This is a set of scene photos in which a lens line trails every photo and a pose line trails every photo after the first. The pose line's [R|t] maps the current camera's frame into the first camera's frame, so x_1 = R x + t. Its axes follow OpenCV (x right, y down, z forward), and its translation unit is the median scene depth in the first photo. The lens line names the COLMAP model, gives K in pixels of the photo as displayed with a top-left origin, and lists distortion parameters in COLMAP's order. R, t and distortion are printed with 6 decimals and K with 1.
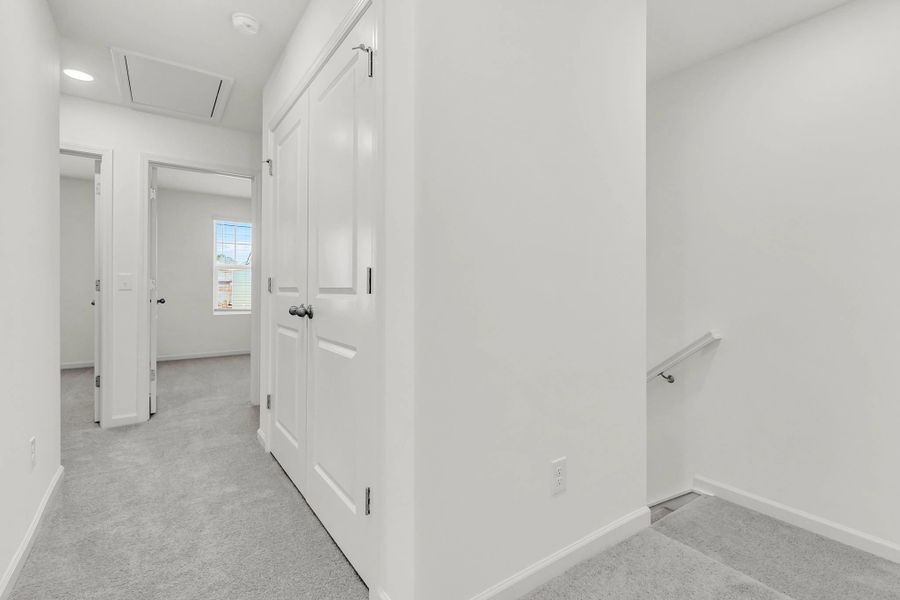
lens RADIAL K [[419.1, 0, 450.0], [0, 419.1, 300.0], [0, 0, 1]] dist [0.000618, -0.000153]
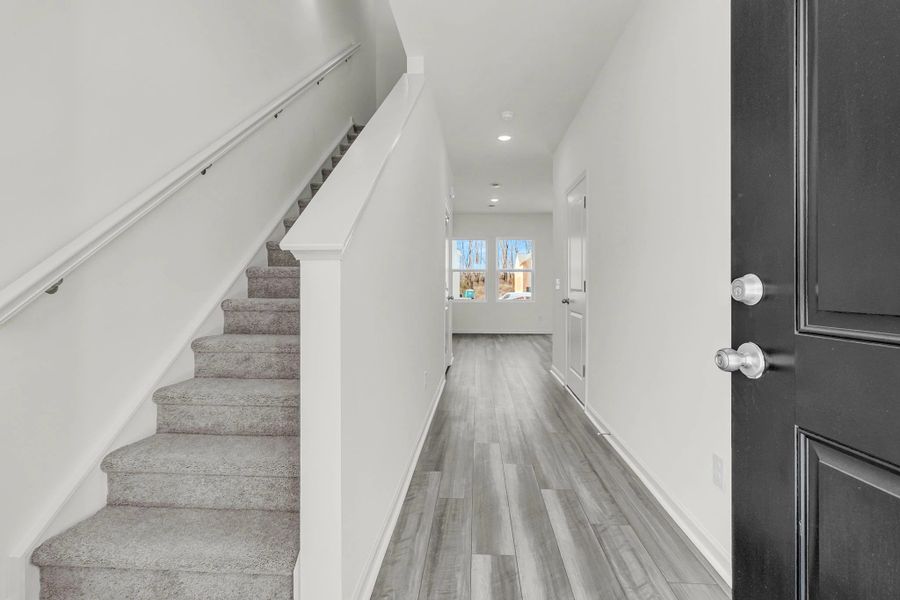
lens RADIAL K [[419.1, 0, 450.0], [0, 419.1, 300.0], [0, 0, 1]] dist [0.000618, -0.000153]
pose [[0.770303, -0.001026, -0.637677, 0.710588], [0.001385, 0.999999, 0.000064, 0.029988], [0.637676, -0.000933, 0.770304, -1.324692]]
